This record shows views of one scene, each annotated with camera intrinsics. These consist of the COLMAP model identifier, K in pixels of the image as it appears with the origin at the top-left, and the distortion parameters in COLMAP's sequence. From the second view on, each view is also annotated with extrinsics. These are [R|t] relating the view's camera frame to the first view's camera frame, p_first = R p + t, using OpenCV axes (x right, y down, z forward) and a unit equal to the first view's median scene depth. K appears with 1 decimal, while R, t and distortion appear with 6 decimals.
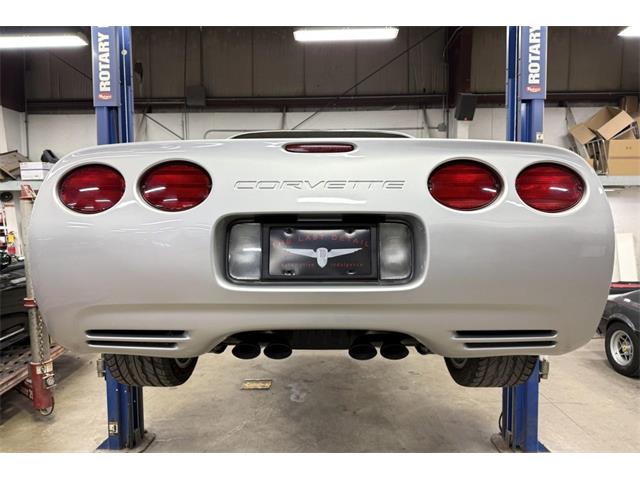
lens RADIAL K [[465.0, 0, 320.0], [0, 465.0, 240.0], [0, 0, 1]] dist [0.157464, -0.202657]
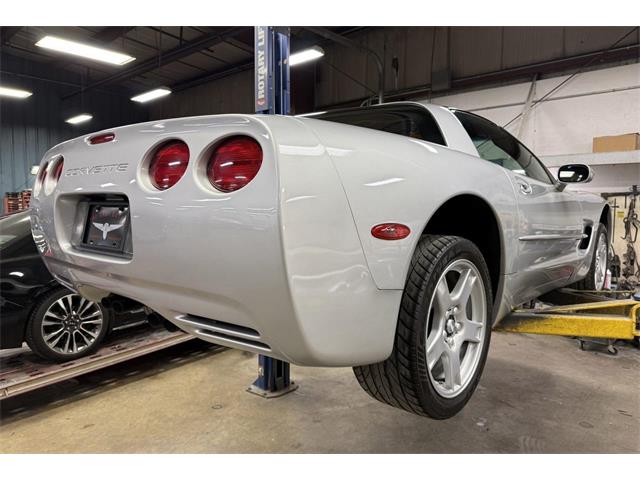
lens RADIAL K [[475.1, 0, 321.9], [0, 475.1, 227.7], [0, 0, 1]] dist [0.005828, -0.001290]
pose [[0.747369, 0.043742, -0.662968, 0.432948], [-0.040163, 0.998980, 0.020636, -0.006389], [0.663194, 0.011204, 0.748364, 0.165516]]
